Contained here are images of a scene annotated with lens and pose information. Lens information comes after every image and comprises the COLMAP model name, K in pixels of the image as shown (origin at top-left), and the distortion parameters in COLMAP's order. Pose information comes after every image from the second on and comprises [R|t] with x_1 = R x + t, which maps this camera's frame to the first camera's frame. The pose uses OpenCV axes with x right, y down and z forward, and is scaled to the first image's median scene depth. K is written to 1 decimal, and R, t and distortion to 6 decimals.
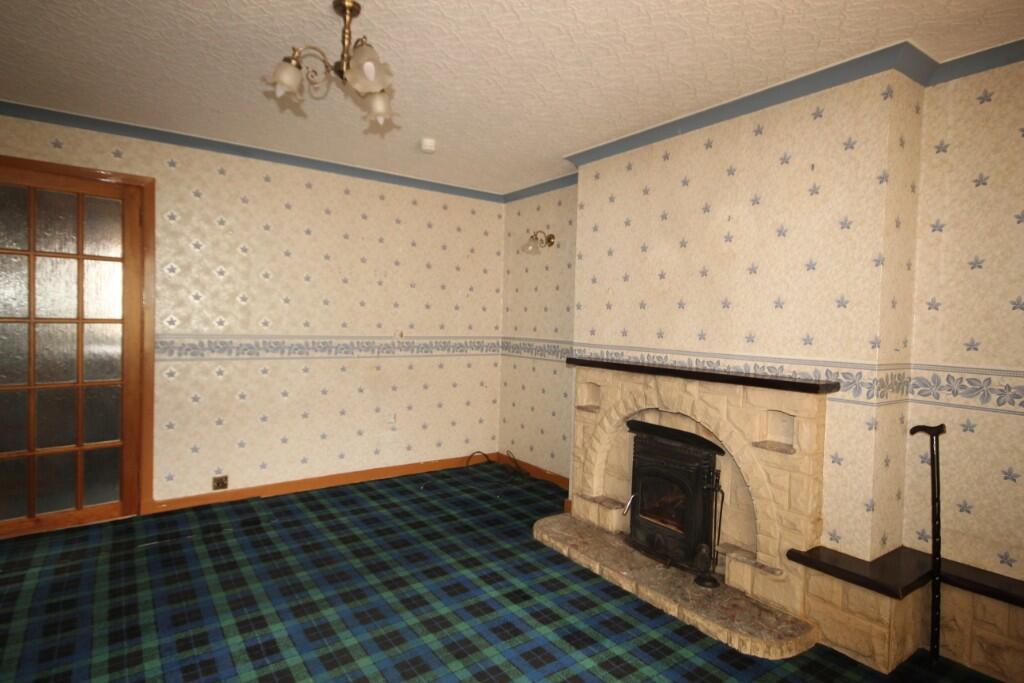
lens RADIAL K [[554.3, 0, 520.2], [0, 554.3, 340.1], [0, 0, 1]] dist [0.003229, 0.005893]
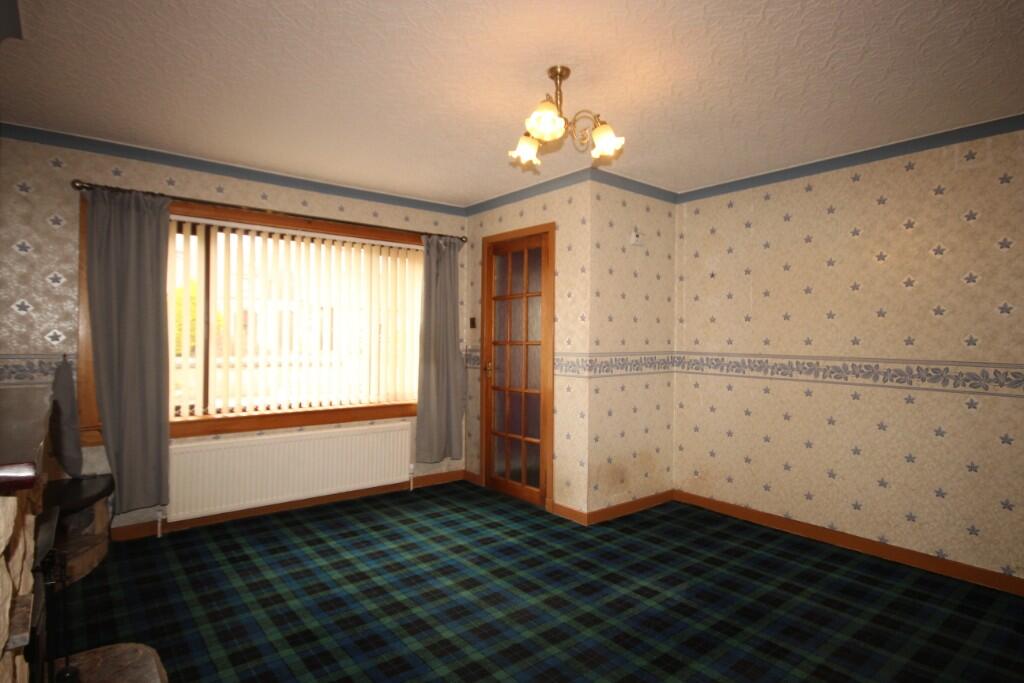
lens RADIAL K [[554.3, 0, 519.1], [0, 554.3, 337.8], [0, 0, 1]] dist [0.003229, 0.005893]
pose [[-0.997817, -0.037947, -0.054051, -0.124824], [-0.039793, 0.998646, 0.033502, -0.044235], [0.052706, 0.035579, -0.997976, 1.493204]]
